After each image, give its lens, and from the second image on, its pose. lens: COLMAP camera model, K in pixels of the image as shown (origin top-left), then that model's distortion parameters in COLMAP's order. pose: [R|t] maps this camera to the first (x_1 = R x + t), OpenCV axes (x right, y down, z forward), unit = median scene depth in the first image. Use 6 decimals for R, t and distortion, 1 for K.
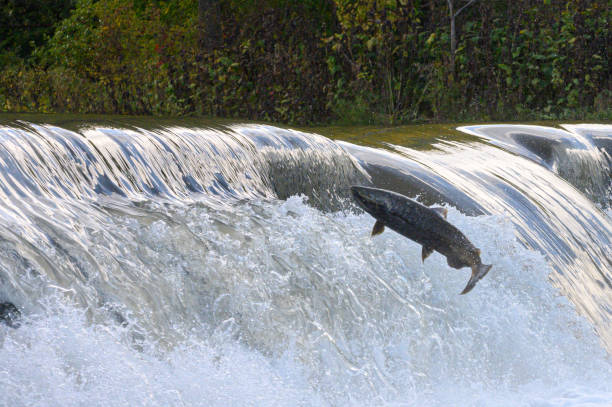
lens RADIAL K [[3346.6, 0, 306.0], [0, 3346.6, 203.5], [0, 0, 1]] dist [-0.170586, -10.759165]
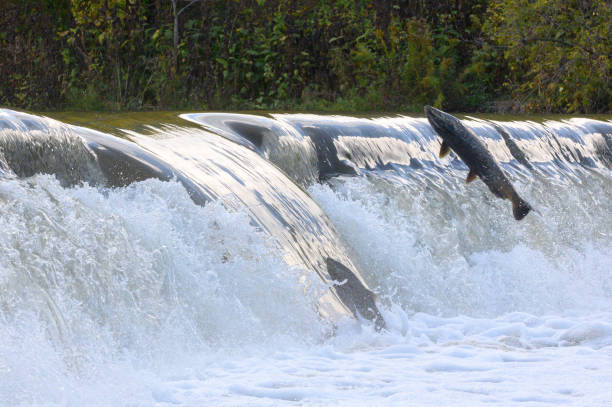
lens RADIAL K [[3346.6, 0, 306.0], [0, 3346.6, 203.5], [0, 0, 1]] dist [-0.170586, -10.759165]
pose [[0.996833, 0.018086, 0.077433, 0.001986], [-0.018385, 0.999826, 0.003148, 0.002469], [-0.077363, -0.004562, 0.996993, -0.112566]]
